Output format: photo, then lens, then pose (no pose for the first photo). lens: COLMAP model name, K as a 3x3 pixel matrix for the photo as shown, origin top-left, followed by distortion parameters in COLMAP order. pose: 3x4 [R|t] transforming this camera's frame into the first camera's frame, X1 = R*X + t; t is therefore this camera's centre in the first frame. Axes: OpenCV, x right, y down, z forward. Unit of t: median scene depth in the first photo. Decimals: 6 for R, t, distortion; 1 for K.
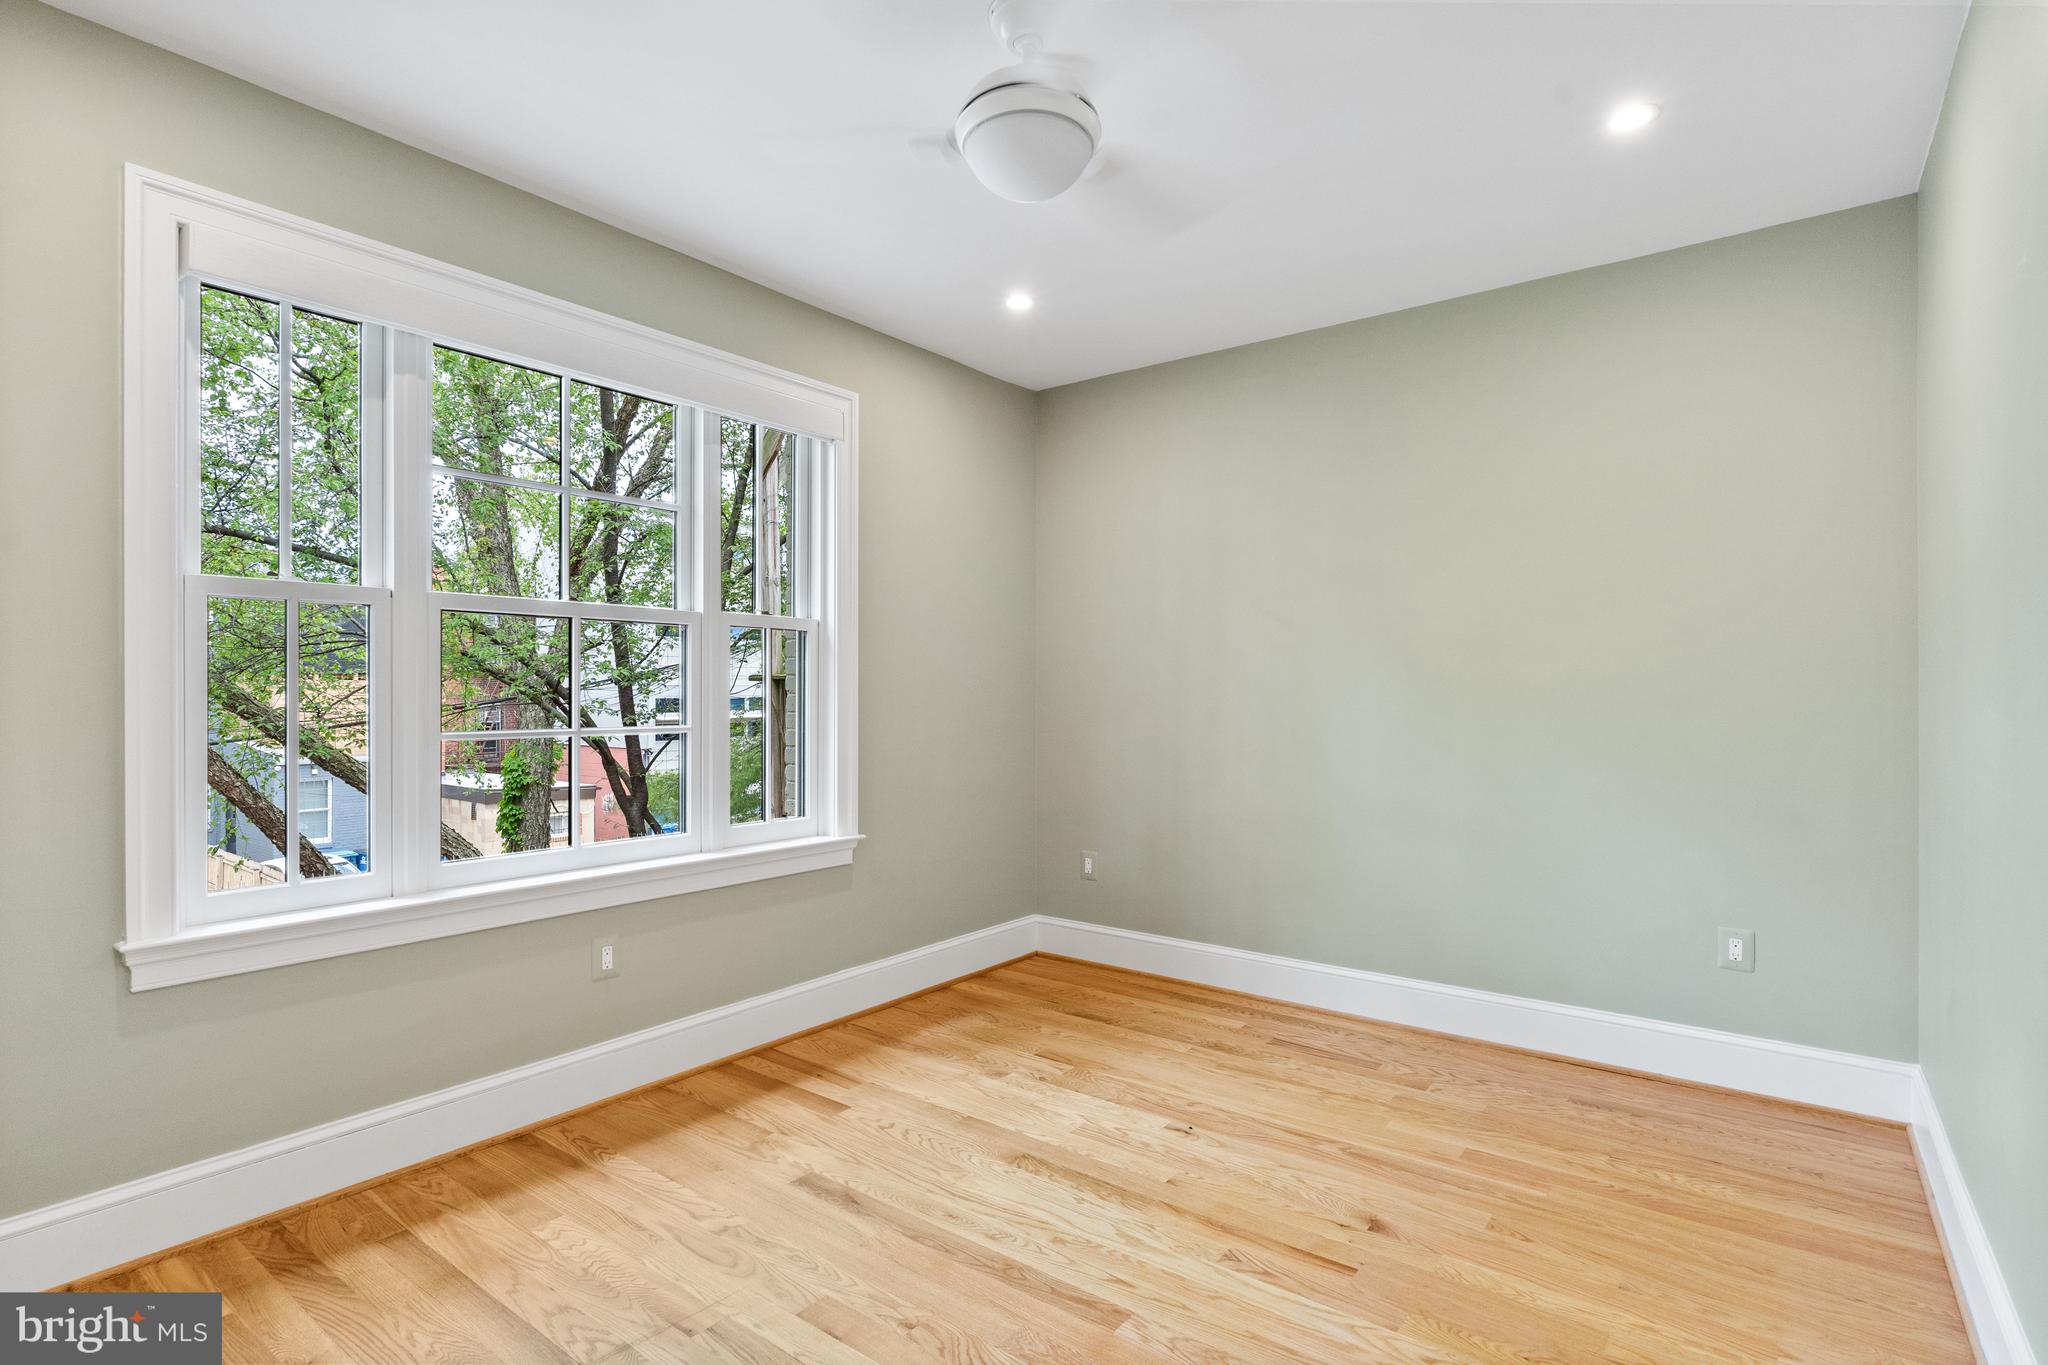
lens RADIAL K [[1007.1, 0, 1024.0], [0, 1007.1, 682.5], [0, 0, 1]] dist [0.002474, 0.000697]
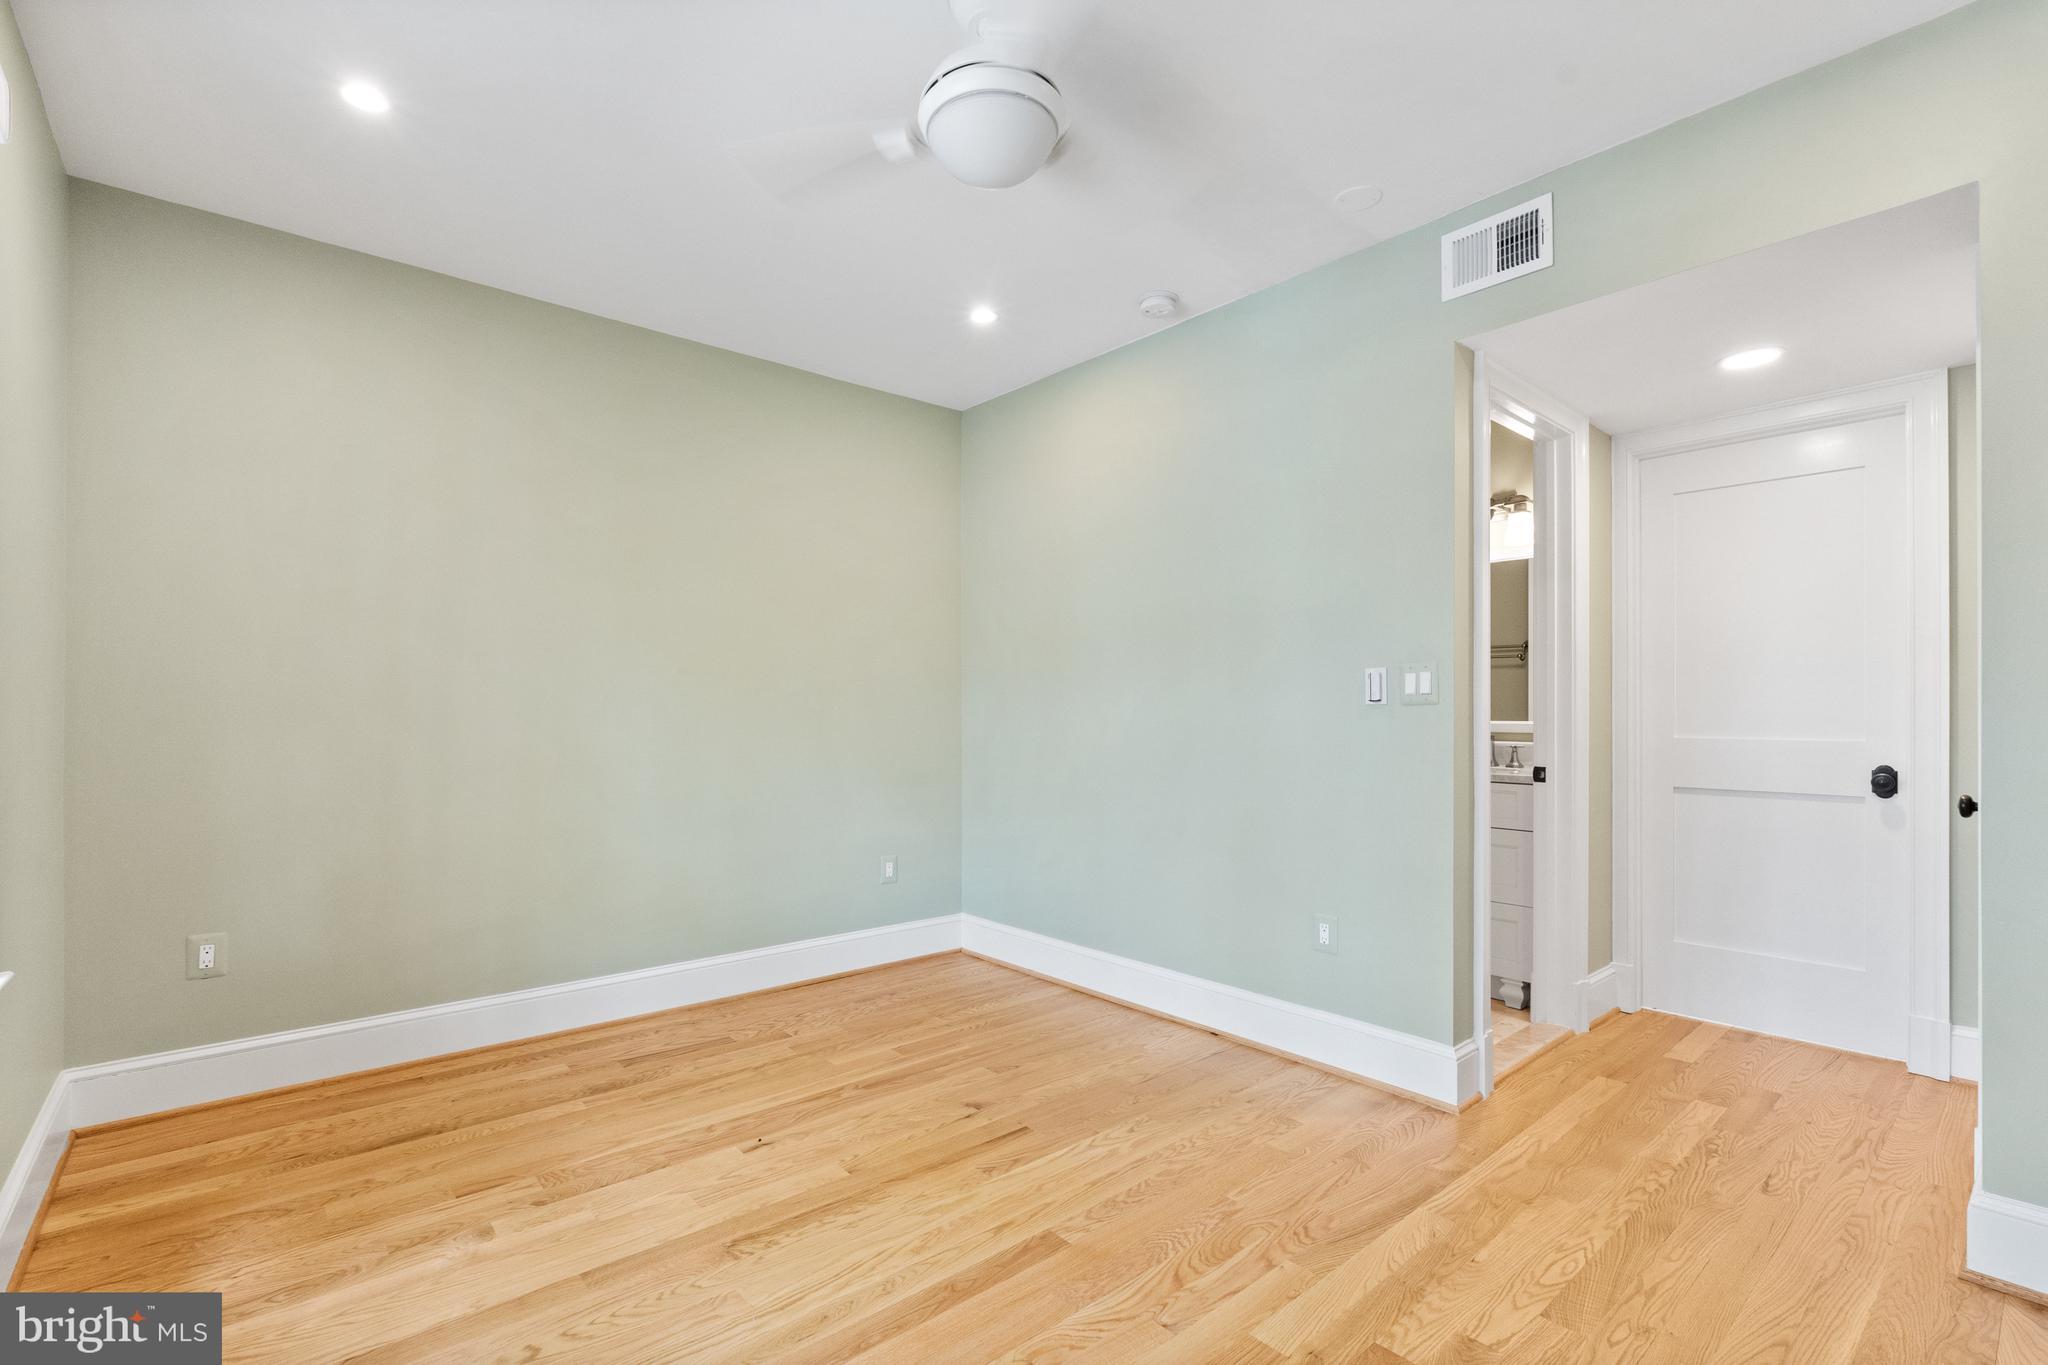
lens RADIAL K [[911.6, 0, 1020.8], [0, 911.6, 710.3], [0, 0, 1]] dist [-0.001301, -0.000067]
pose [[0.213674, 0.001459, 0.976904, -0.576255], [-0.008628, 0.999963, 0.000393, 0.025338], [-0.976867, -0.008513, 0.213679, 0.520726]]
